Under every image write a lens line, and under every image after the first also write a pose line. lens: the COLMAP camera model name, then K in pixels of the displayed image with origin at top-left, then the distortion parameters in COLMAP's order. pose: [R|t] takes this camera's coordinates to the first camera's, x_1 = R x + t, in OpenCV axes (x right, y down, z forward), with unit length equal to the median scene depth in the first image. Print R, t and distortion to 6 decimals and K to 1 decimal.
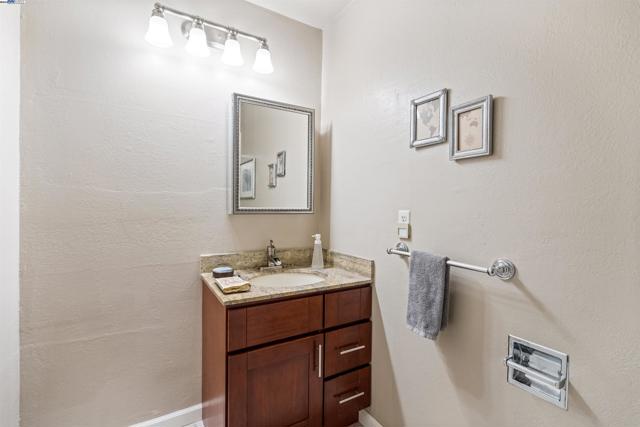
lens RADIAL K [[292.0, 0, 317.9], [0, 292.0, 210.3], [0, 0, 1]] dist [-0.000350, -0.000065]
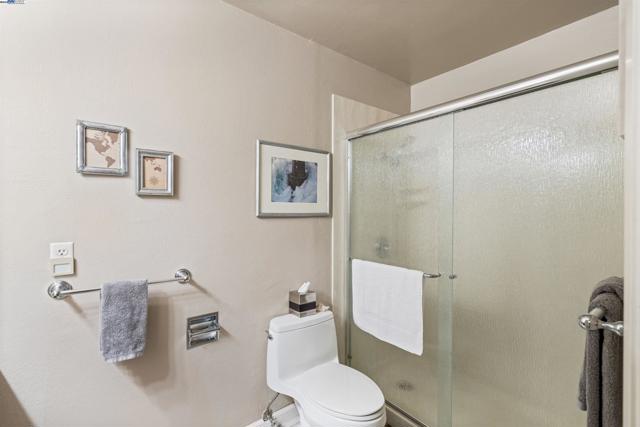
lens RADIAL K [[292.0, 0, 317.9], [0, 292.0, 210.3], [0, 0, 1]] dist [-0.000350, -0.000065]
pose [[-0.110646, -0.019279, 0.993673, -0.762379], [0.004390, 0.999793, 0.019887, -0.130079], [-0.993850, 0.006562, -0.110538, 0.424221]]
